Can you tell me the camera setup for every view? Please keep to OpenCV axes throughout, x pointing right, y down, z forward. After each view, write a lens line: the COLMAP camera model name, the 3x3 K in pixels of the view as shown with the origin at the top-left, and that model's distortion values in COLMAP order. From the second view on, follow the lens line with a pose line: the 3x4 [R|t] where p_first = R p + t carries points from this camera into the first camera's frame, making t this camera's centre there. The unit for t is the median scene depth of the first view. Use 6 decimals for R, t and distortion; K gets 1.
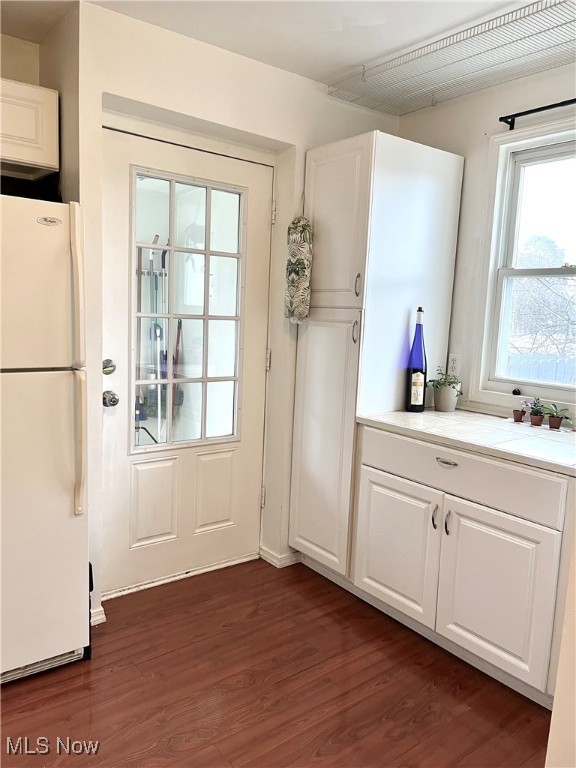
lens RADIAL K [[581.0, 0, 291.3], [0, 581.0, 385.5], [0, 0, 1]] dist [0.038144, -0.031480]
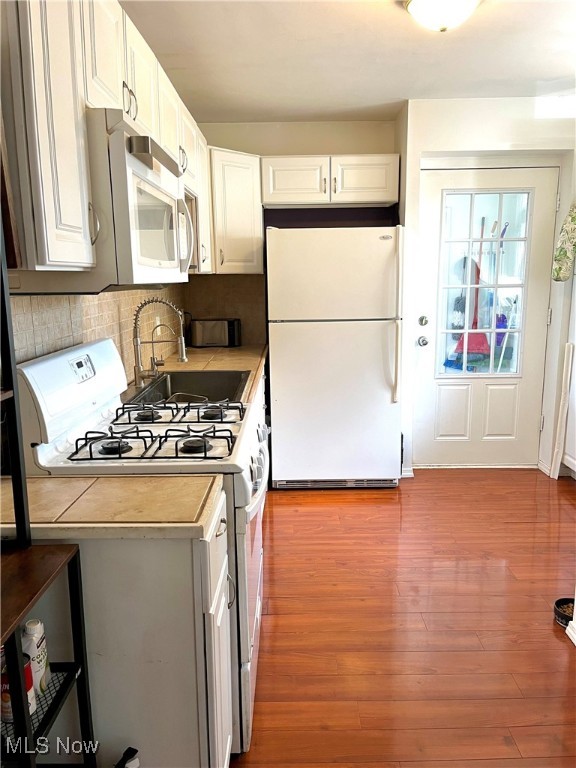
lens RADIAL K [[581.0, 0, 288.7], [0, 581.0, 382.7], [0, 0, 1]] dist [0.038144, -0.031480]
pose [[0.783470, 0.056210, -0.618882, 0.388181], [-0.029661, 0.998148, 0.053108, 0.060849], [0.620721, -0.023252, 0.783687, -0.471773]]
